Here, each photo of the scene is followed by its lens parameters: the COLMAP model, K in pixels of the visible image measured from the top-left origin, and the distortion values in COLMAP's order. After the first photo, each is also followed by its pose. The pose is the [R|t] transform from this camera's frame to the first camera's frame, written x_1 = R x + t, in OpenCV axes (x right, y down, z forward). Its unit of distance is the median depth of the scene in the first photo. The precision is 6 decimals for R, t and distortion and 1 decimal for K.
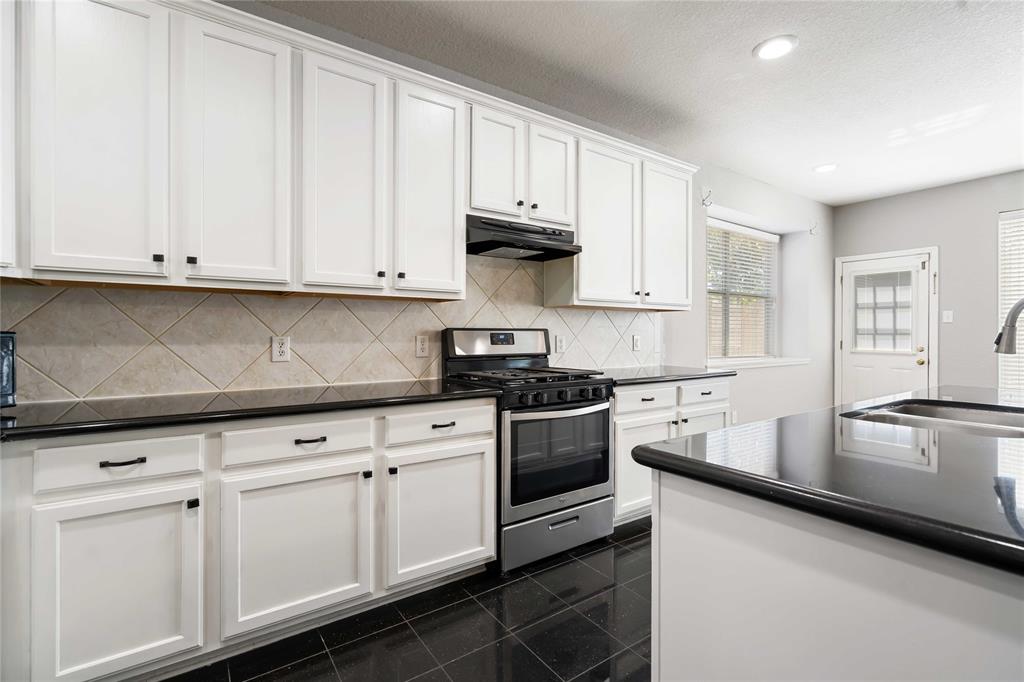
lens RADIAL K [[464.4, 0, 515.7], [0, 464.4, 333.1], [0, 0, 1]] dist [-0.003608, 0.001367]
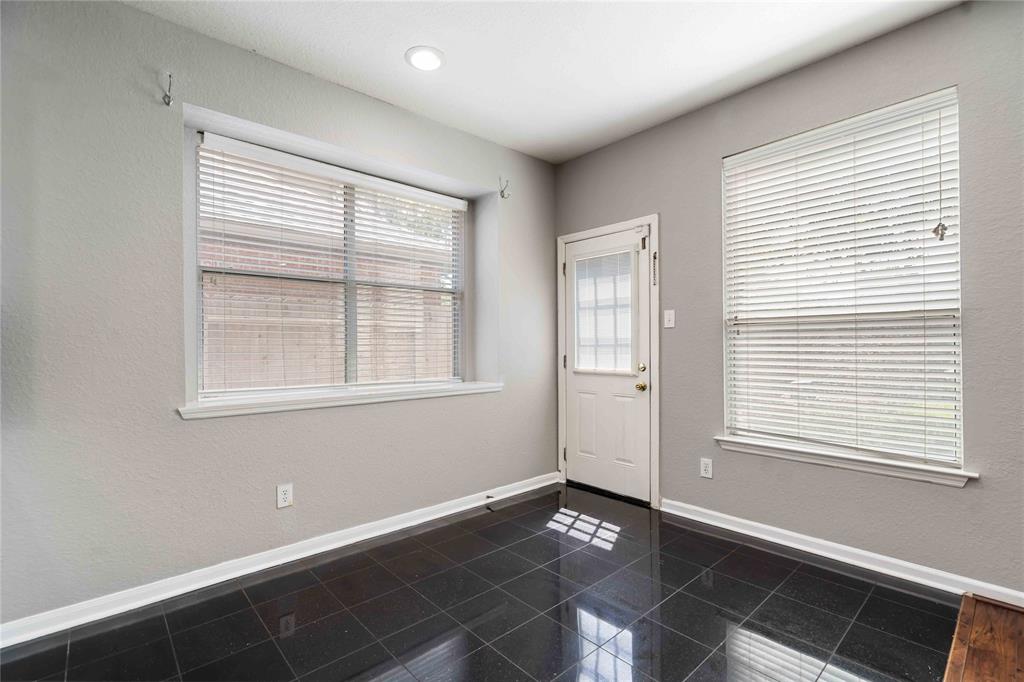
lens RADIAL K [[464.4, 0, 510.9], [0, 464.4, 349.2], [0, 0, 1]] dist [-0.003608, 0.001367]
pose [[0.992494, -0.007525, 0.122061, 0.583082], [0.007017, 0.999965, 0.004595, 0.003084], [-0.122092, -0.003704, 0.992512, 0.341431]]
